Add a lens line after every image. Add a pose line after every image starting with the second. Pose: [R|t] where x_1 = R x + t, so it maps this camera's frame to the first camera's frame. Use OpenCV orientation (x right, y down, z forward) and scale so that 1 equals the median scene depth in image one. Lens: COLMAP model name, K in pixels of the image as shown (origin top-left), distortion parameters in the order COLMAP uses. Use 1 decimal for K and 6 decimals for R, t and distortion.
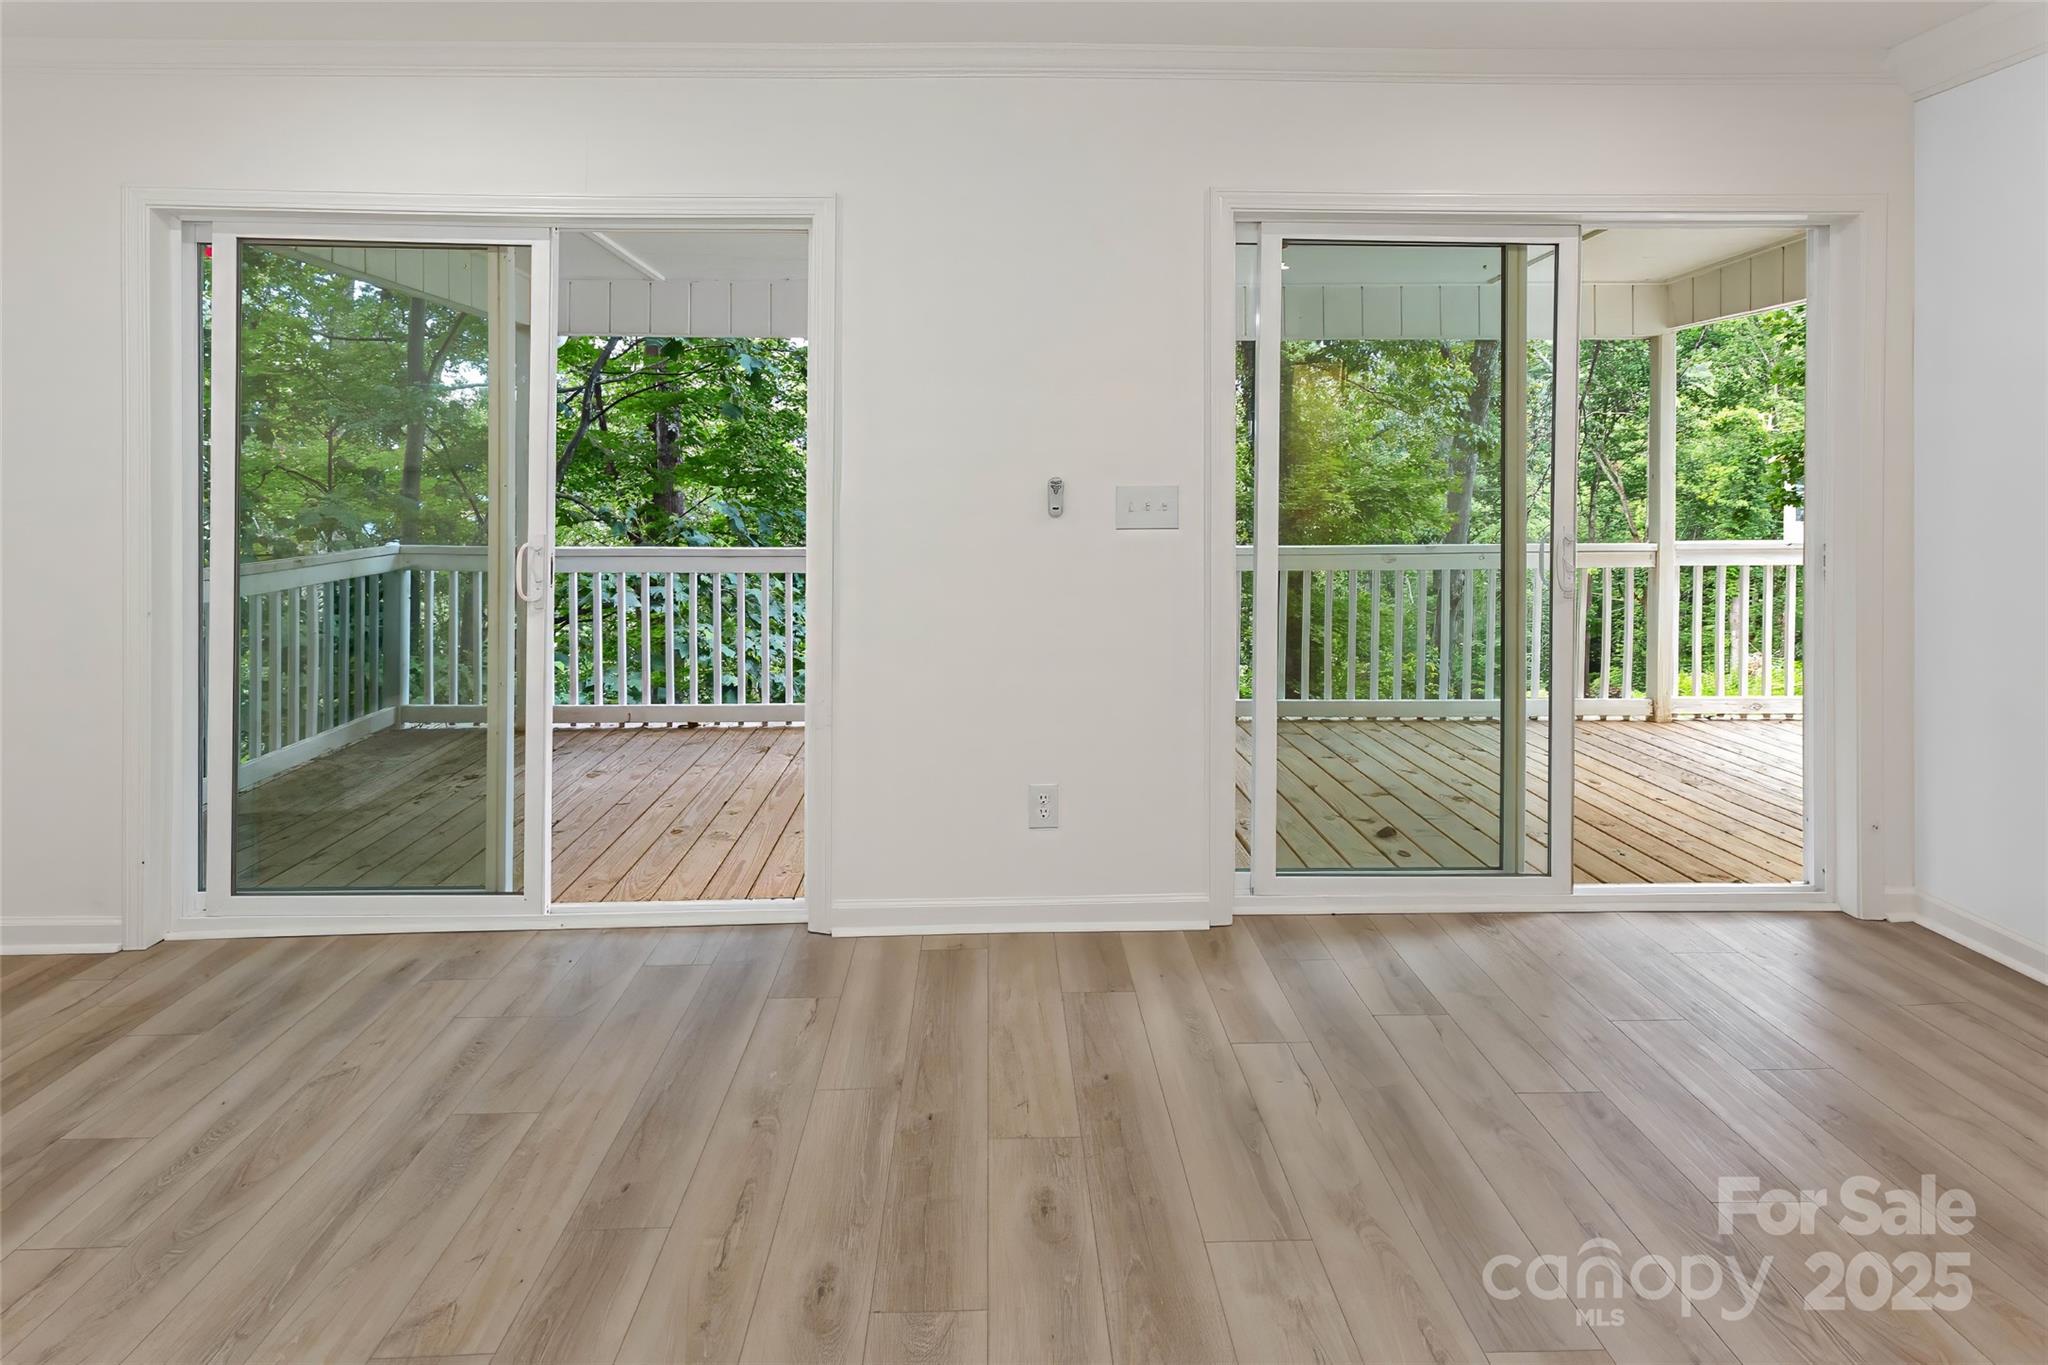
lens RADIAL K [[1068.2, 0, 1022.8], [0, 1068.2, 479.0], [0, 0, 1]] dist [0.005740, 0.000827]
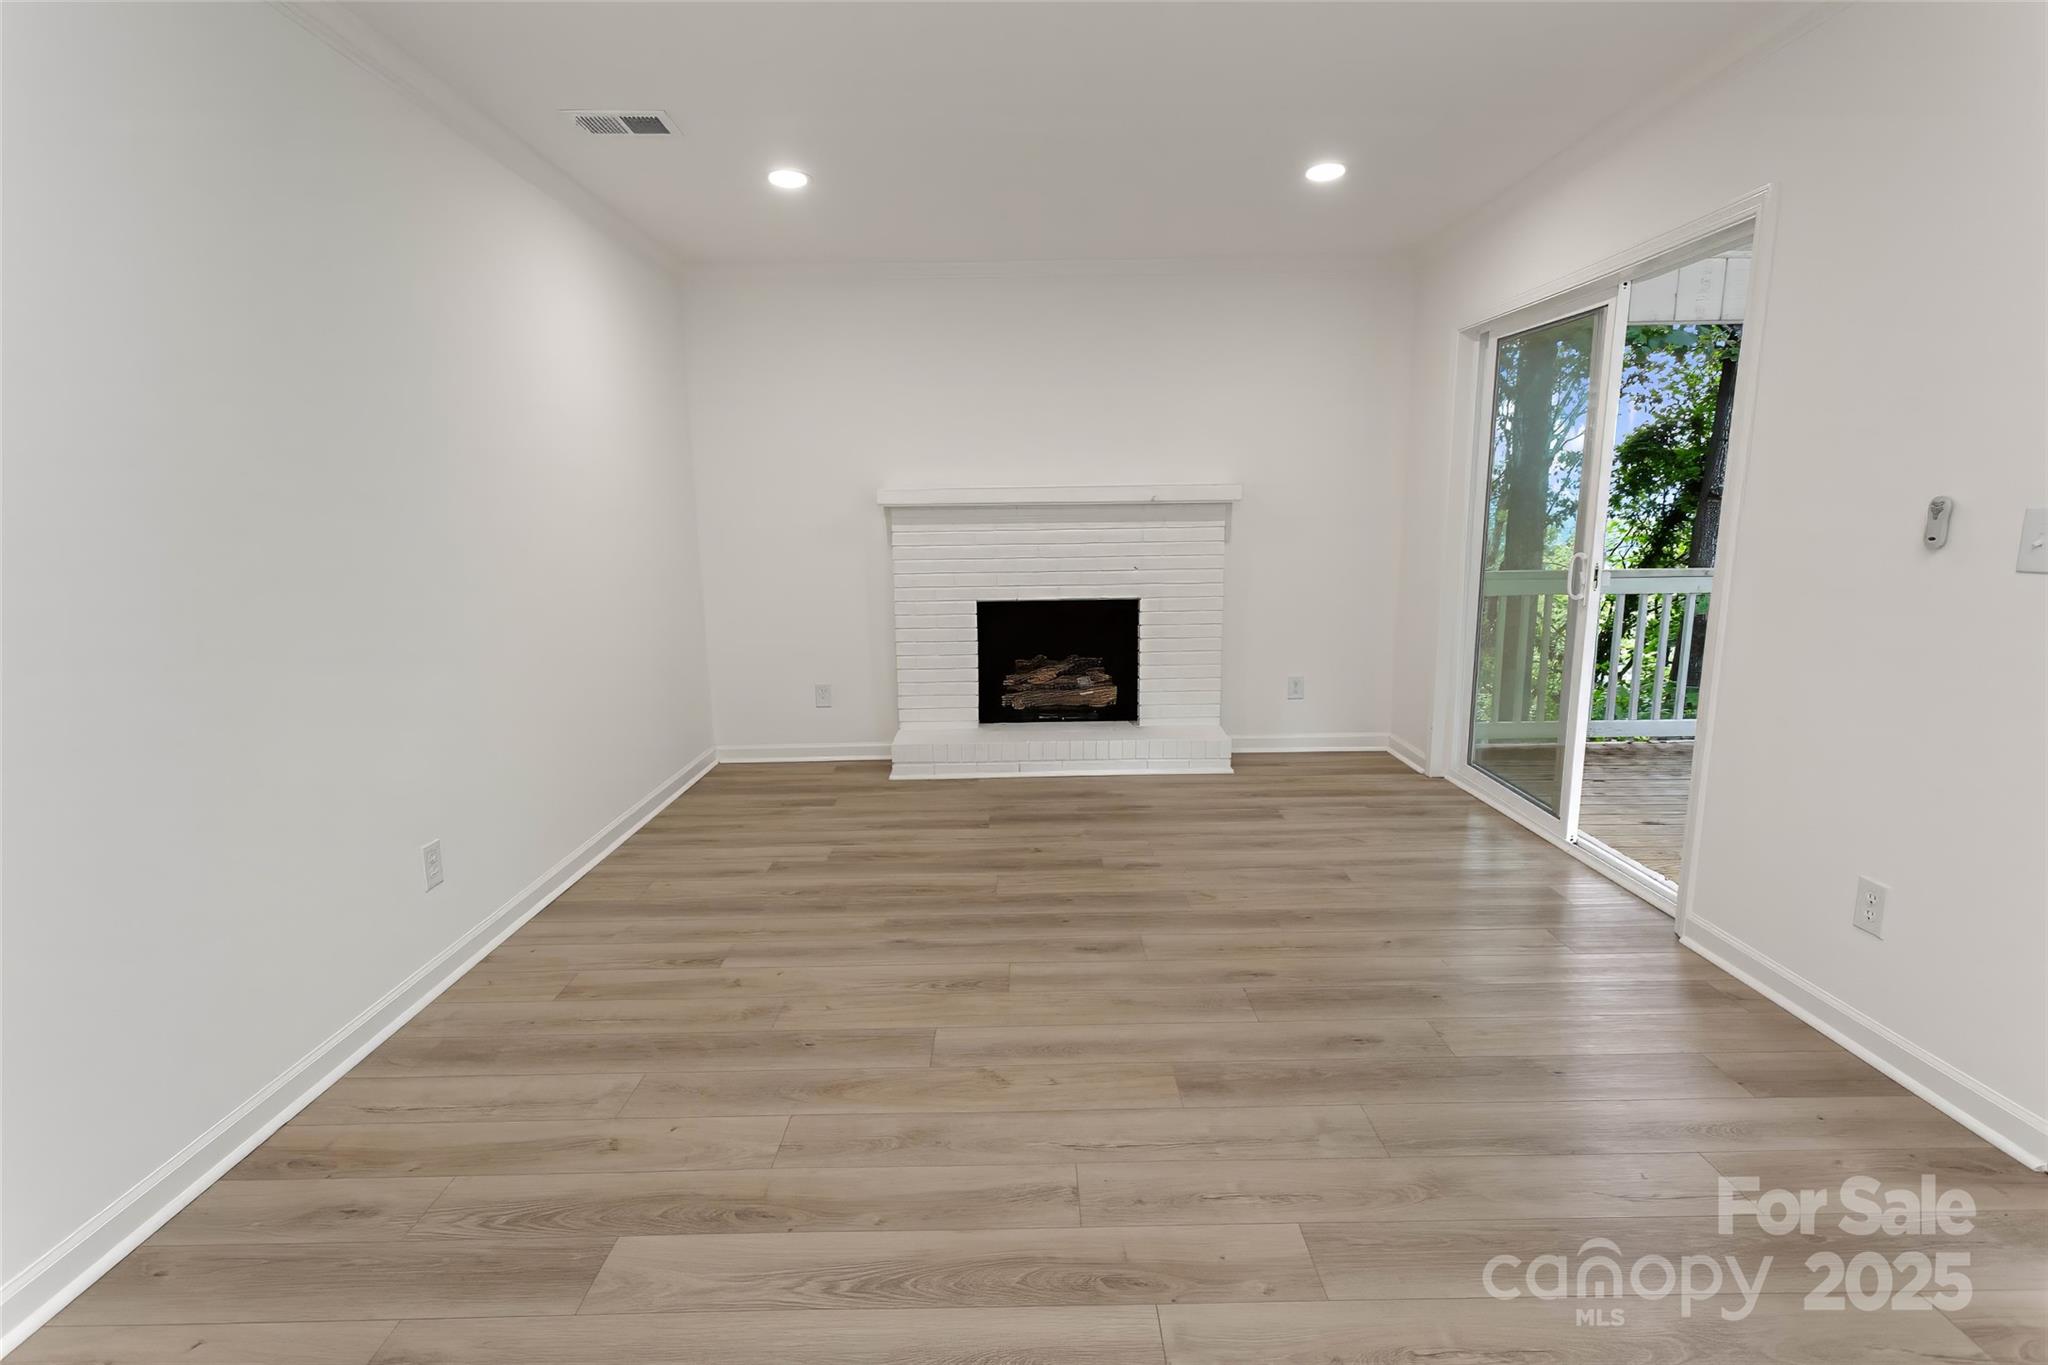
lens RADIAL K [[1015.0, 0, 1015.0], [0, 1015.0, 688.4], [0, 0, 1]] dist [0.001560, 0.000277]
pose [[-0.035081, 0.178087, -0.983389, 0.778713], [0.012712, 0.983995, 0.177743, -0.004489], [0.999304, -0.006266, -0.036784, 0.376783]]
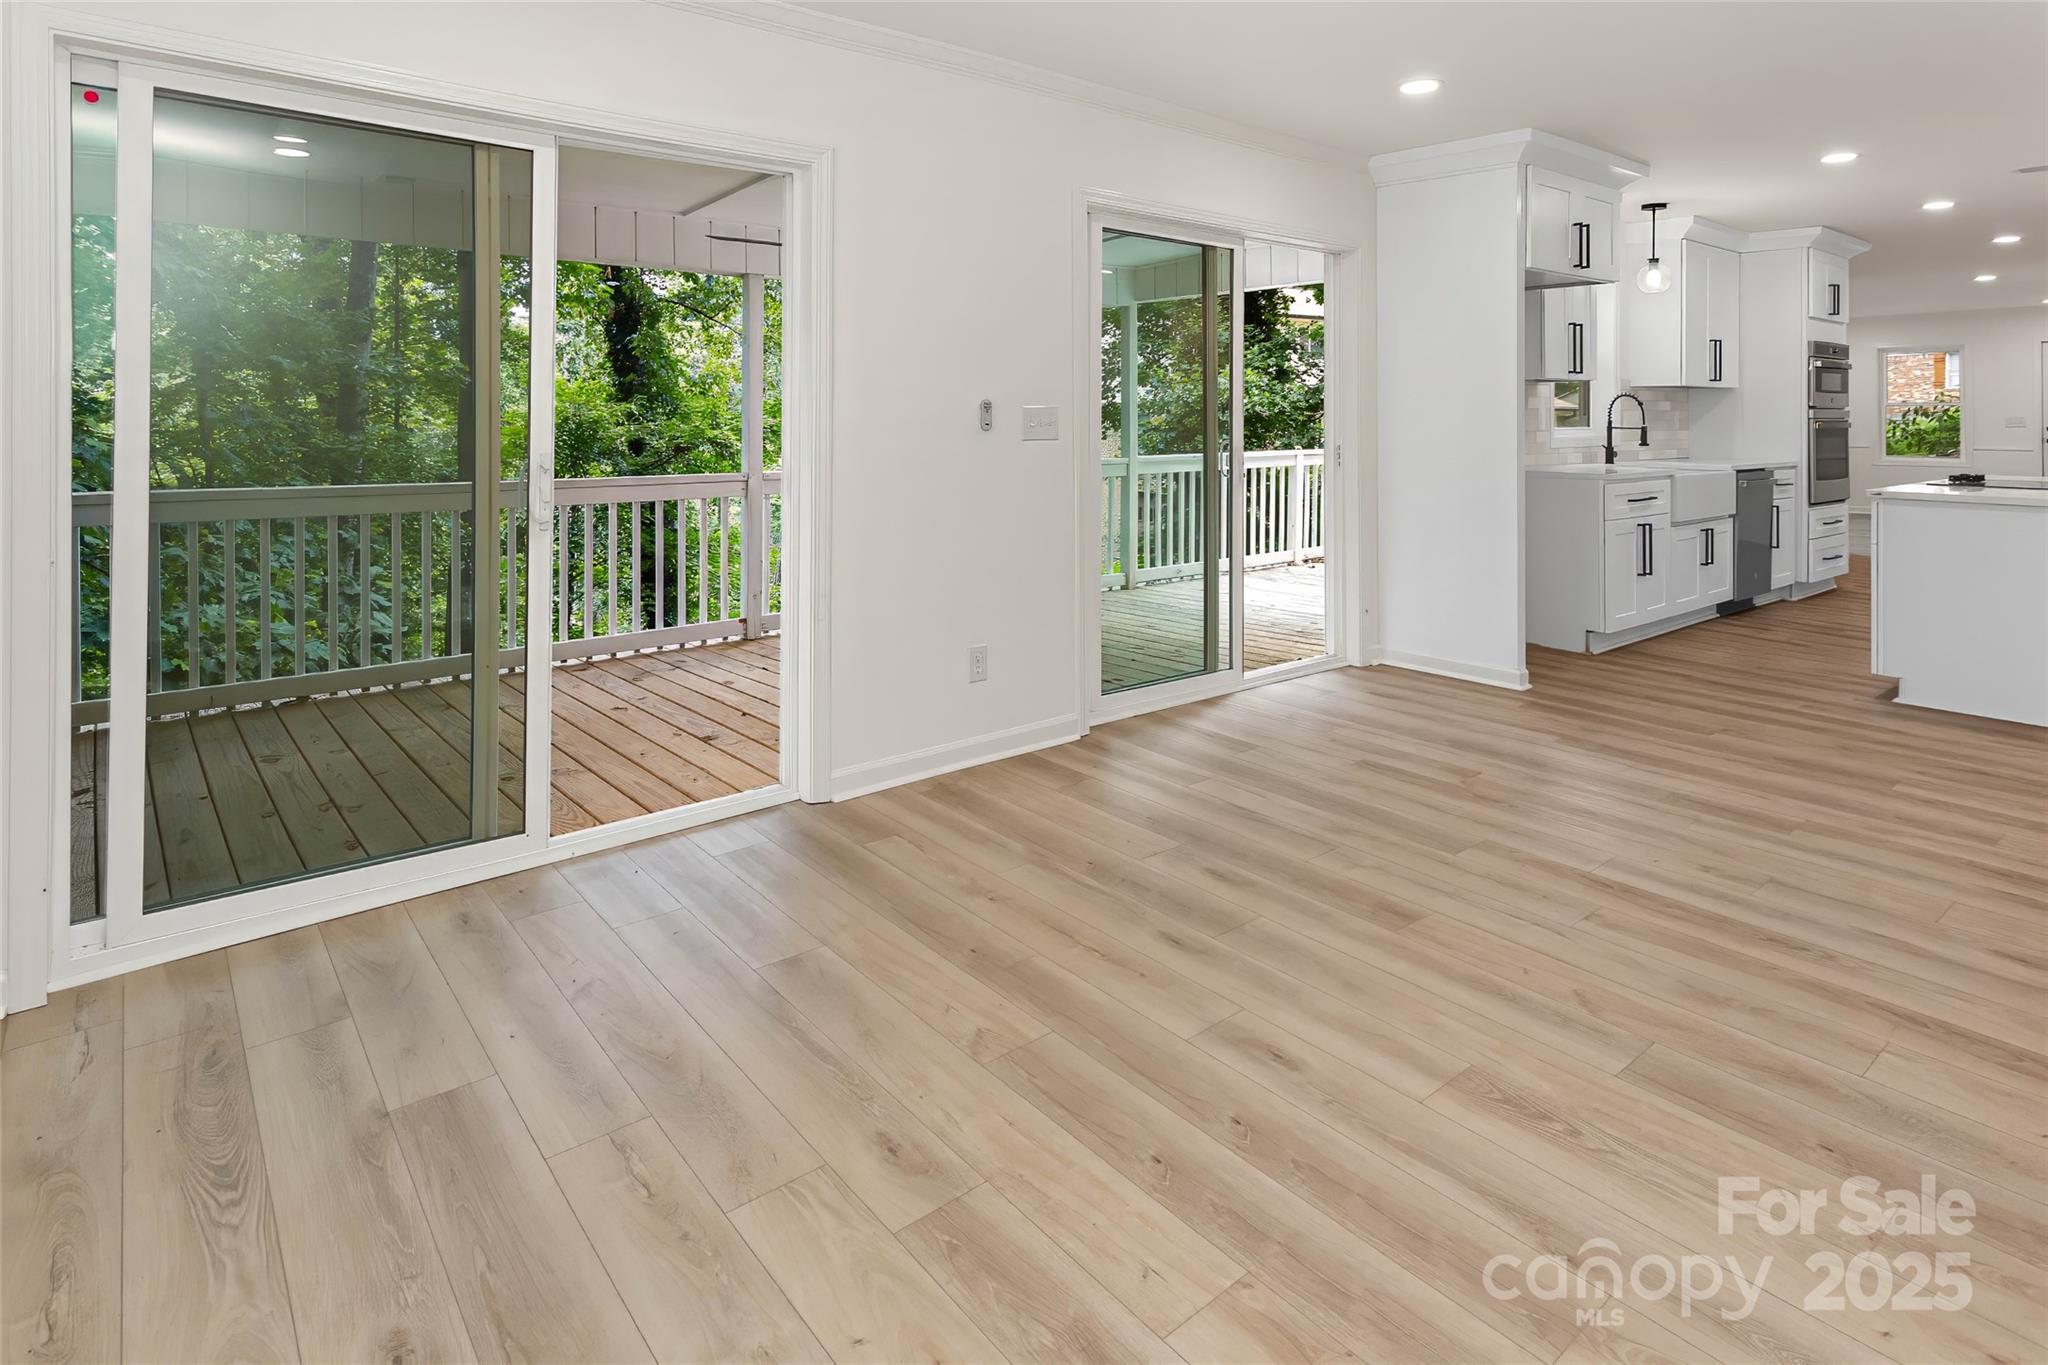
lens RADIAL K [[1083.6, 0, 1026.7], [0, 1083.6, 403.9], [0, 0, 1]] dist [-0.000057, 0.000359]
pose [[0.793173, 0.009045, 0.608930, -0.712617], [0.000073, 0.999888, -0.014948, 0.023033], [-0.608997, 0.011901, 0.793083, -0.037933]]
